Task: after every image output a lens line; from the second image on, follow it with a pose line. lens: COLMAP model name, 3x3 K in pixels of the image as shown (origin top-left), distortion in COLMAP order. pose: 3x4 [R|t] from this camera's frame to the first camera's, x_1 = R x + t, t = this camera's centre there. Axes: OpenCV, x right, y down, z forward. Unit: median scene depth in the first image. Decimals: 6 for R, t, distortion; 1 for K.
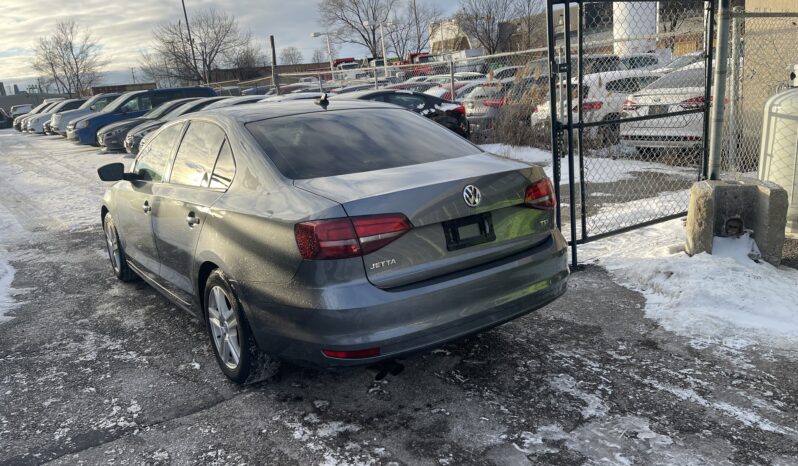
lens RADIAL K [[603.1, 0, 394.9], [0, 603.1, 234.6], [0, 0, 1]] dist [0.067664, -0.074920]
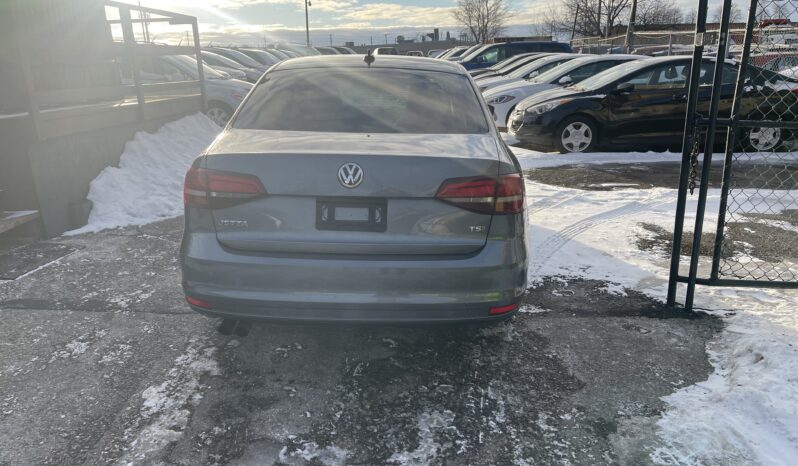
lens RADIAL K [[603.1, 0, 393.8], [0, 603.1, 231.9], [0, 0, 1]] dist [0.067664, -0.074920]
pose [[0.796337, 0.240430, -0.555015, 0.516270], [-0.204889, 0.970579, 0.126475, -0.080631], [0.569094, 0.013000, 0.822169, 0.231498]]
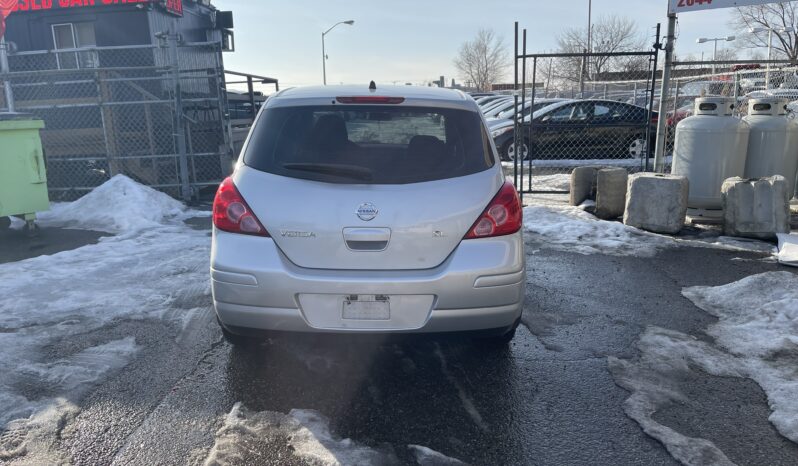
lens RADIAL K [[603.1, 0, 399.6], [0, 603.1, 234.4], [0, 0, 1]] dist [0.067664, -0.074920]
pose [[0.793579, 0.194263, -0.576623, 1.338658], [-0.194065, 0.978981, 0.062734, 0.119239], [0.576690, 0.062119, 0.814598, -0.793528]]
